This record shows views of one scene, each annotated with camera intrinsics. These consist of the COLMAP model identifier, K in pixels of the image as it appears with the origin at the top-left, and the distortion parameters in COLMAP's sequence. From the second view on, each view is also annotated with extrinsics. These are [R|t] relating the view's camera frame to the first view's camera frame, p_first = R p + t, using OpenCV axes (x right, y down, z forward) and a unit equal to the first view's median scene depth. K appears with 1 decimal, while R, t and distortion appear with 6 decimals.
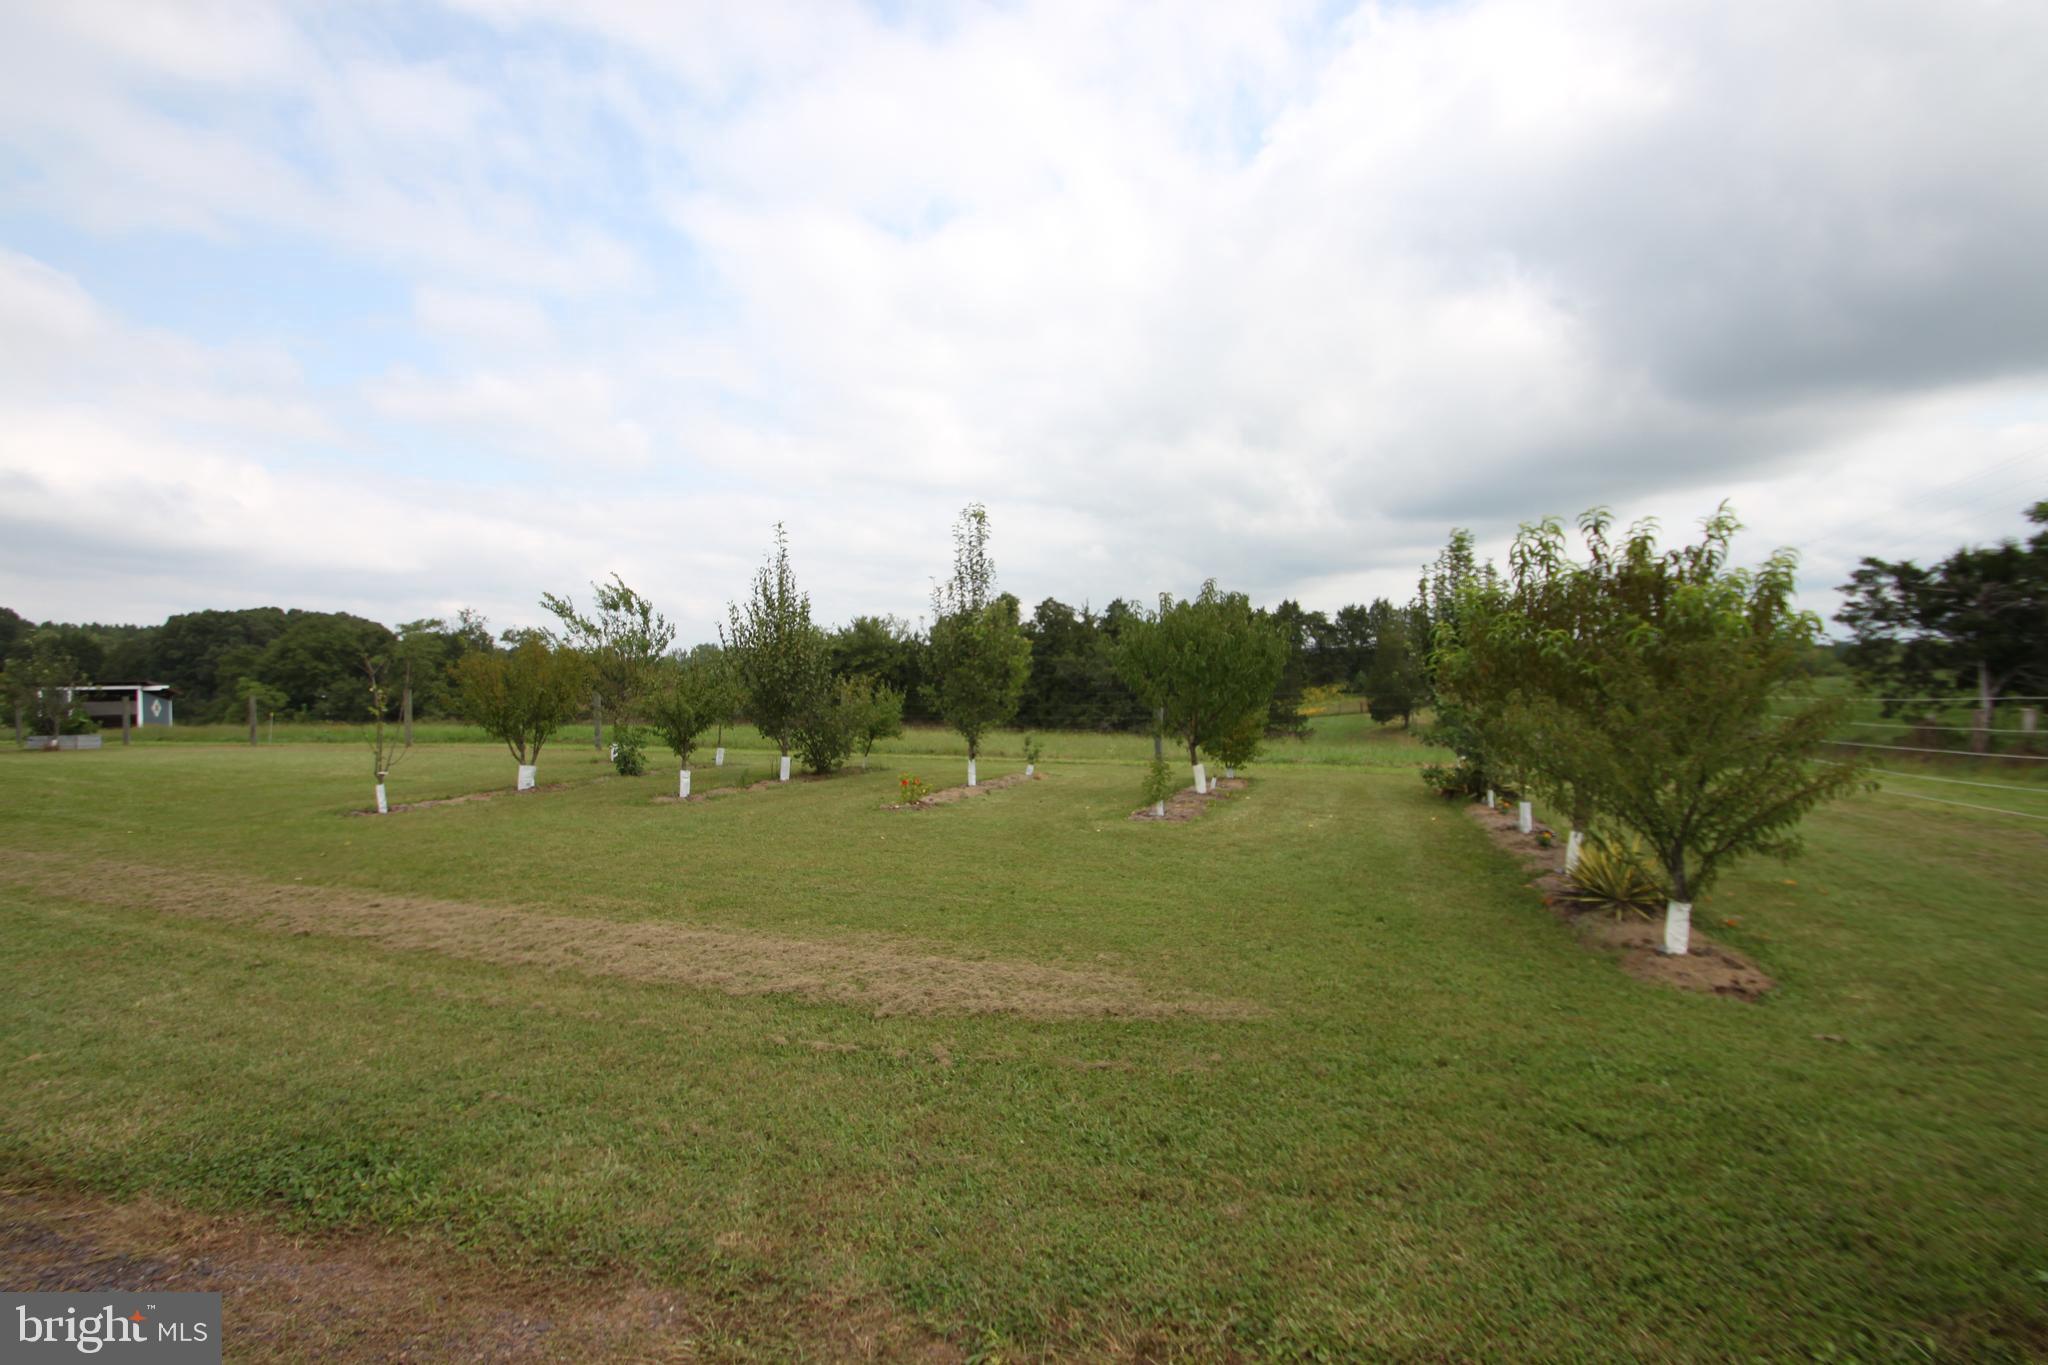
lens RADIAL K [[941.4, 0, 995.4], [0, 941.4, 653.5], [0, 0, 1]] dist [0.008947, -0.015659]
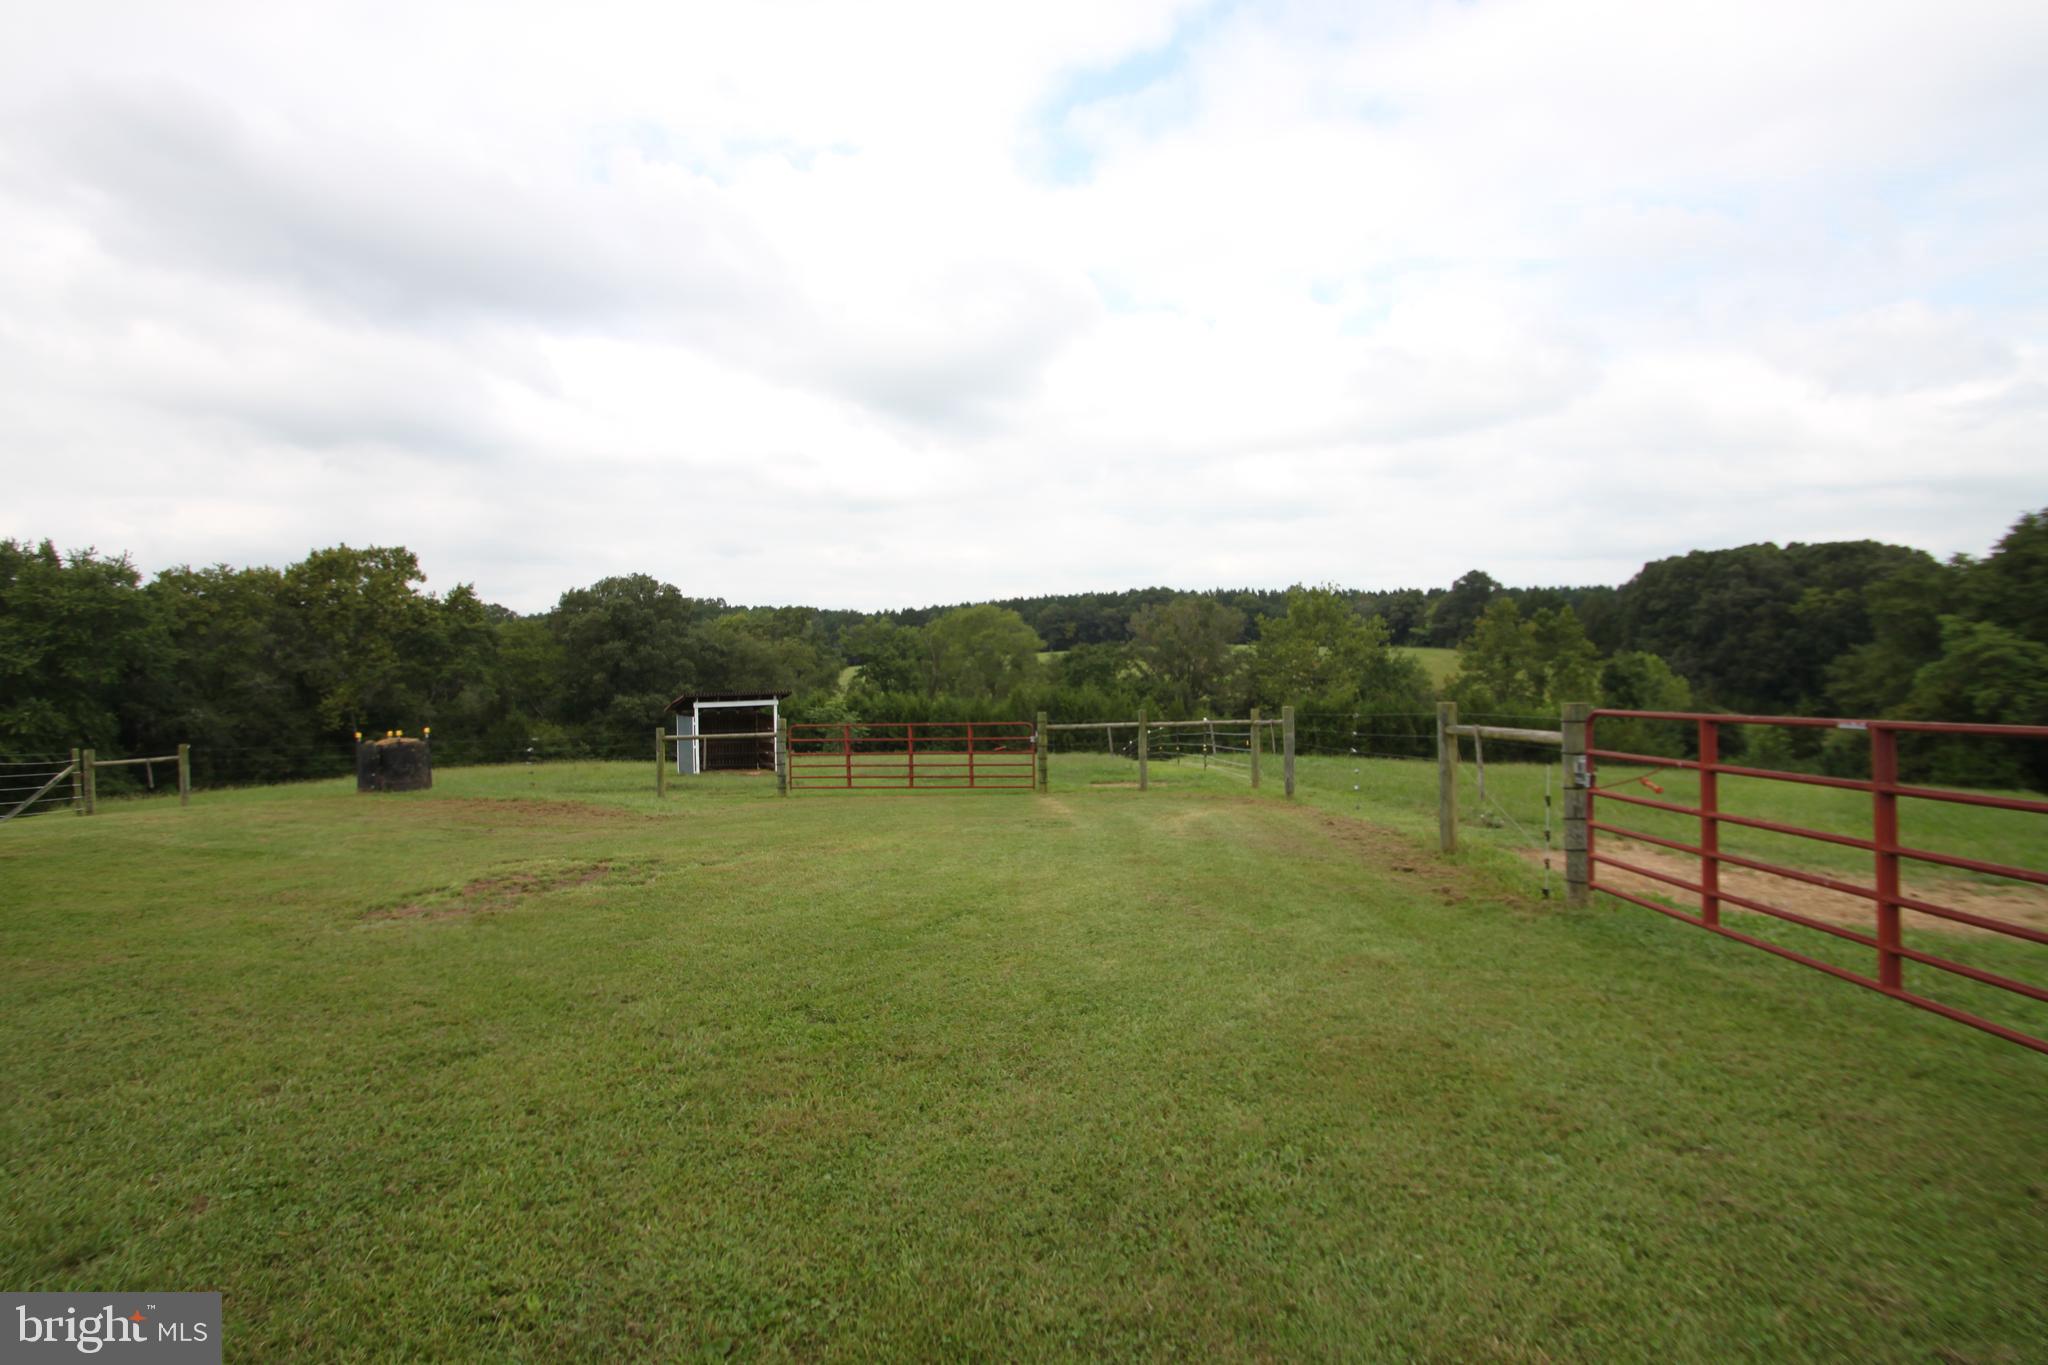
lens RADIAL K [[941.4, 0, 996.9], [0, 941.4, 674.4], [0, 0, 1]] dist [0.008947, -0.015659]
pose [[0.309456, 0.026566, -0.950543, -0.516511], [0.032226, 0.998742, 0.038405, 0.024090], [0.950368, -0.042517, 0.308211, 0.343260]]
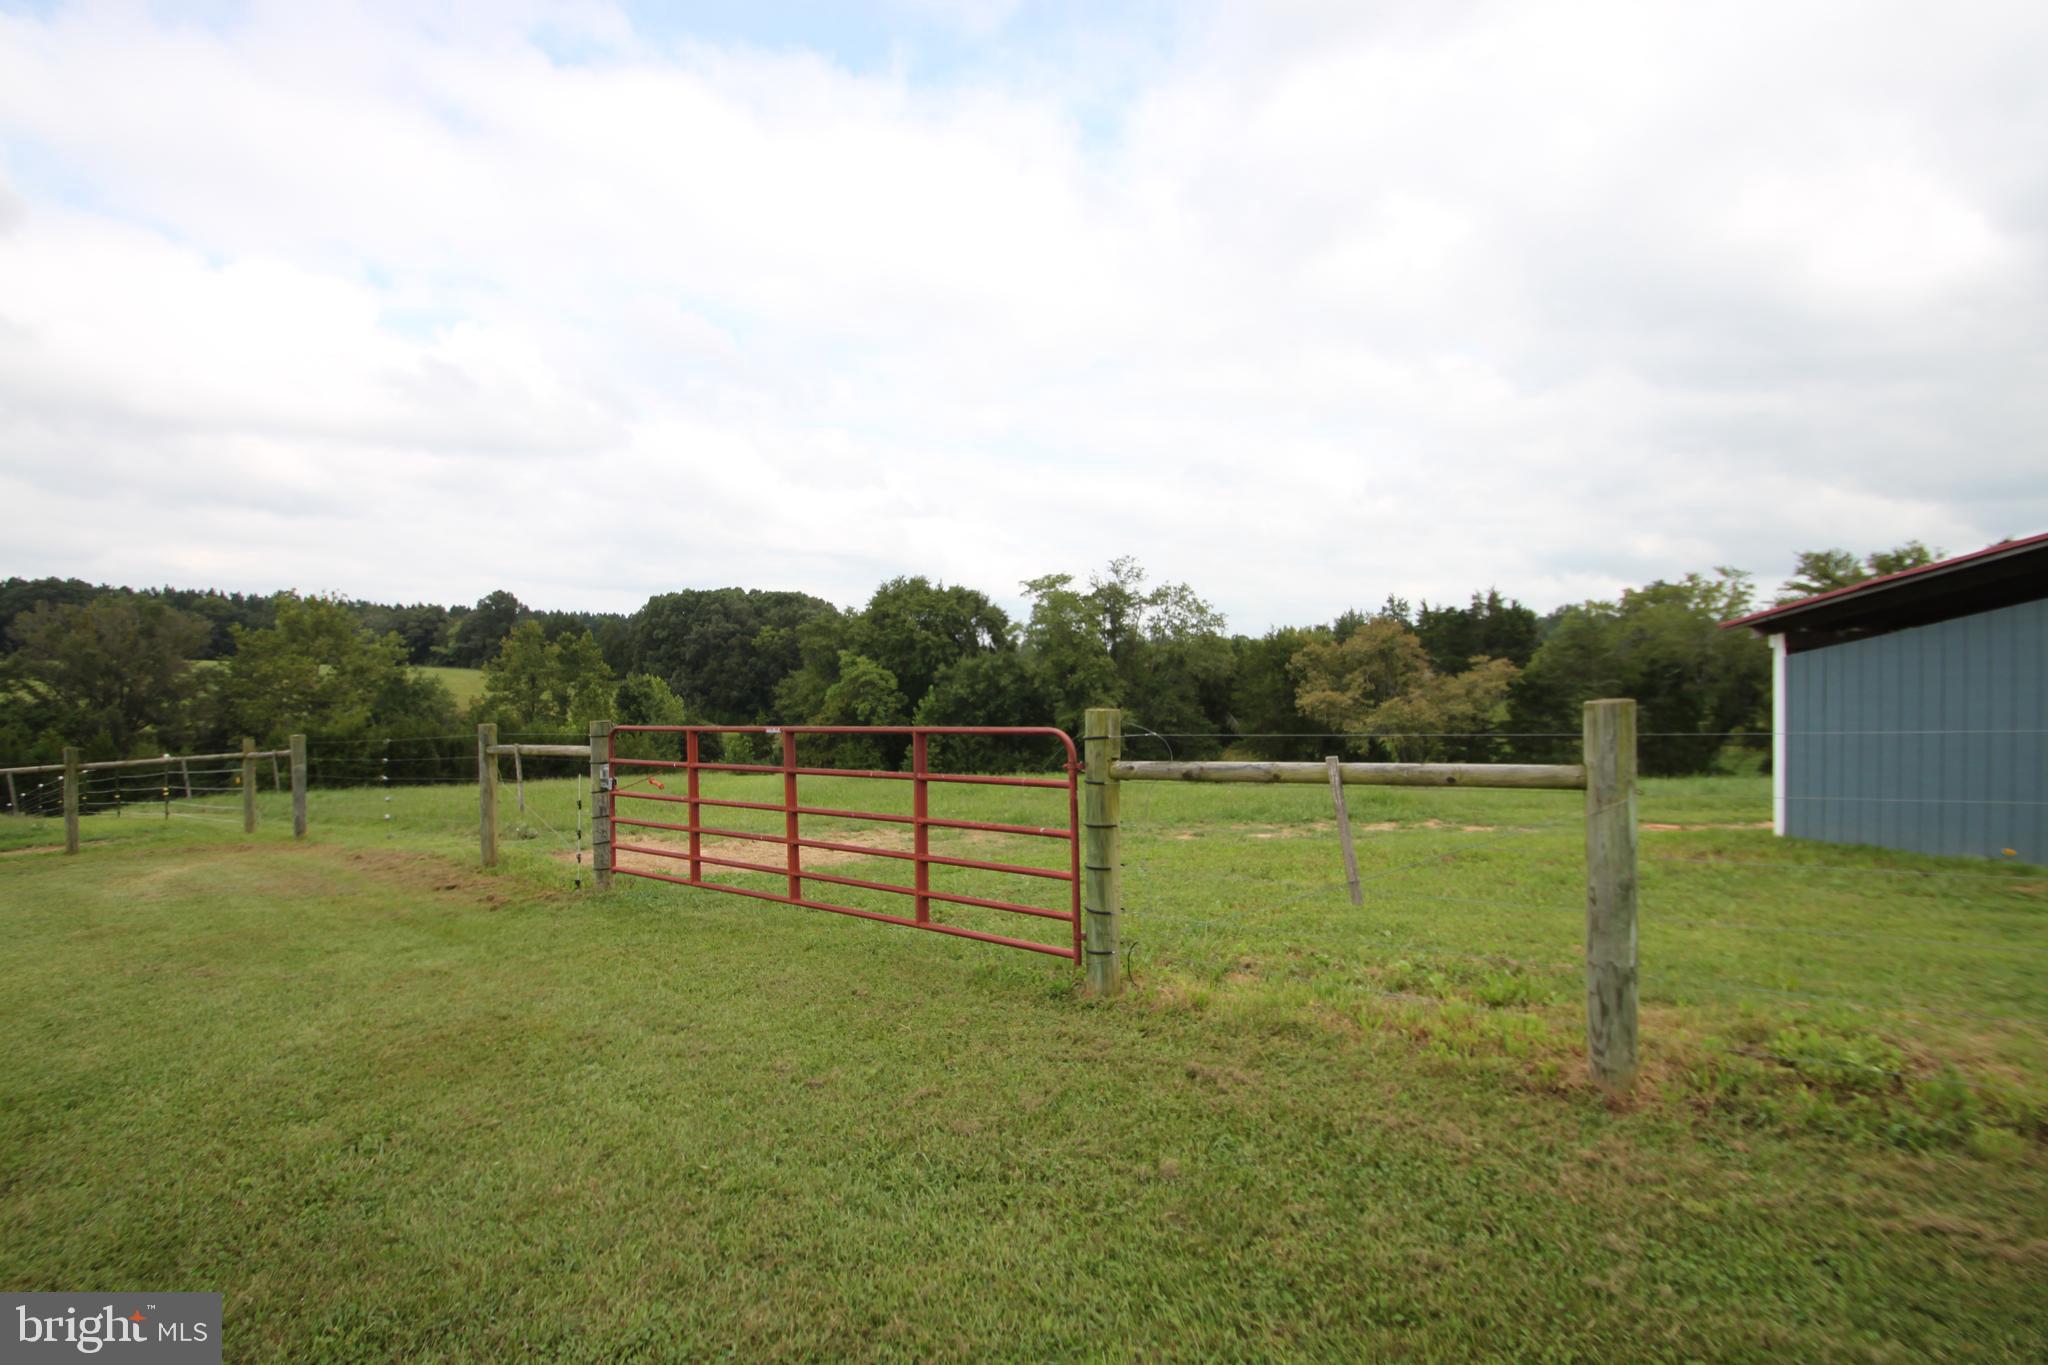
lens RADIAL K [[941.4, 0, 998.0], [0, 941.4, 684.5], [0, 0, 1]] dist [0.008947, -0.015659]
pose [[0.954989, 0.016212, -0.296198, -0.511838], [-0.004019, 0.999121, 0.041728, 0.023493], [0.296614, -0.038660, 0.954215, 0.337189]]
